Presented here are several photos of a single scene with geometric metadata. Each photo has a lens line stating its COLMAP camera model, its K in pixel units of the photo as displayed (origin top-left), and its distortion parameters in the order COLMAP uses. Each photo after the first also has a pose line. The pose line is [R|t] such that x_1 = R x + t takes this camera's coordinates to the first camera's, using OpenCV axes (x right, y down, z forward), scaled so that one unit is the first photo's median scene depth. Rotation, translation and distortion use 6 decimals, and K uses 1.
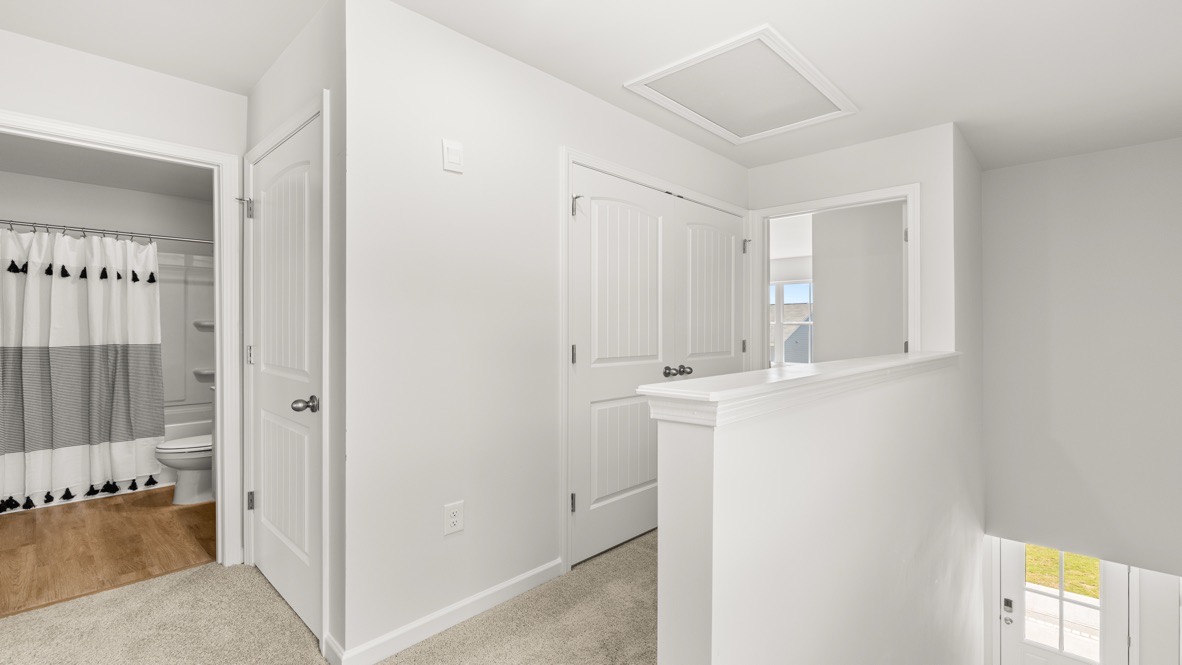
lens RADIAL K [[520.2, 0, 590.8], [0, 520.2, 330.0], [0, 0, 1]] dist [0.002372, 0.000334]
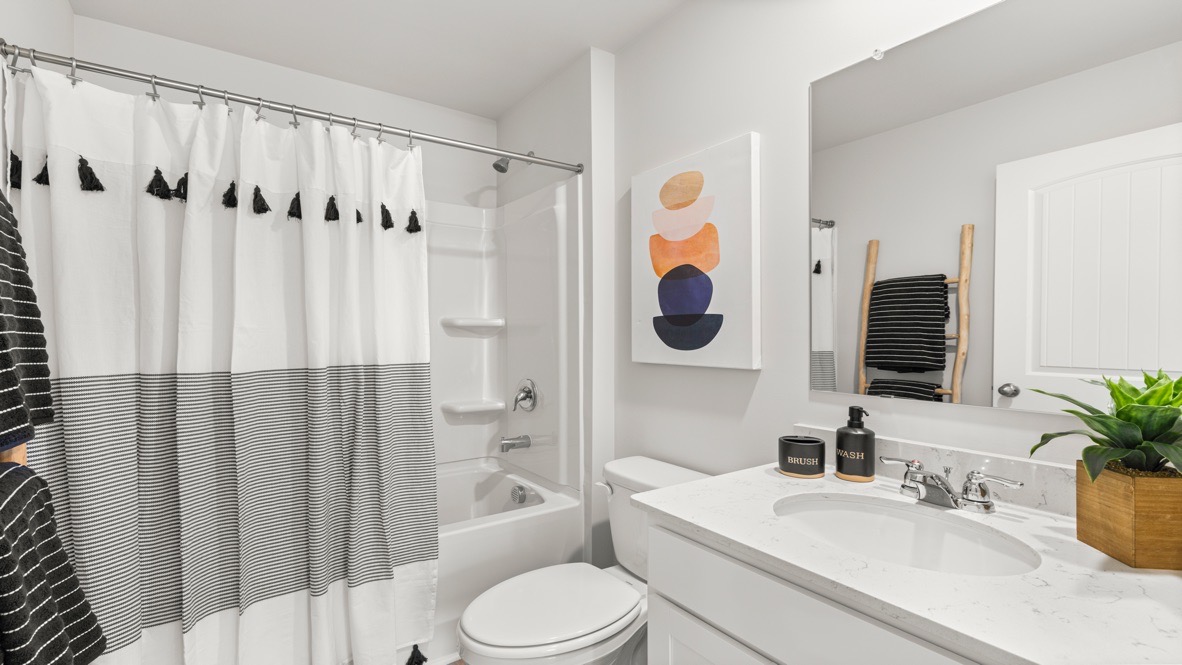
lens RADIAL K [[525.8, 0, 591.3], [0, 525.8, 335.9], [0, 0, 1]] dist [0.008798, -0.000020]
pose [[0.979281, -0.001235, -0.202502, -0.630387], [0.002148, 0.999988, 0.004288, 0.000828], [0.202495, -0.004634, 0.979272, 0.606010]]
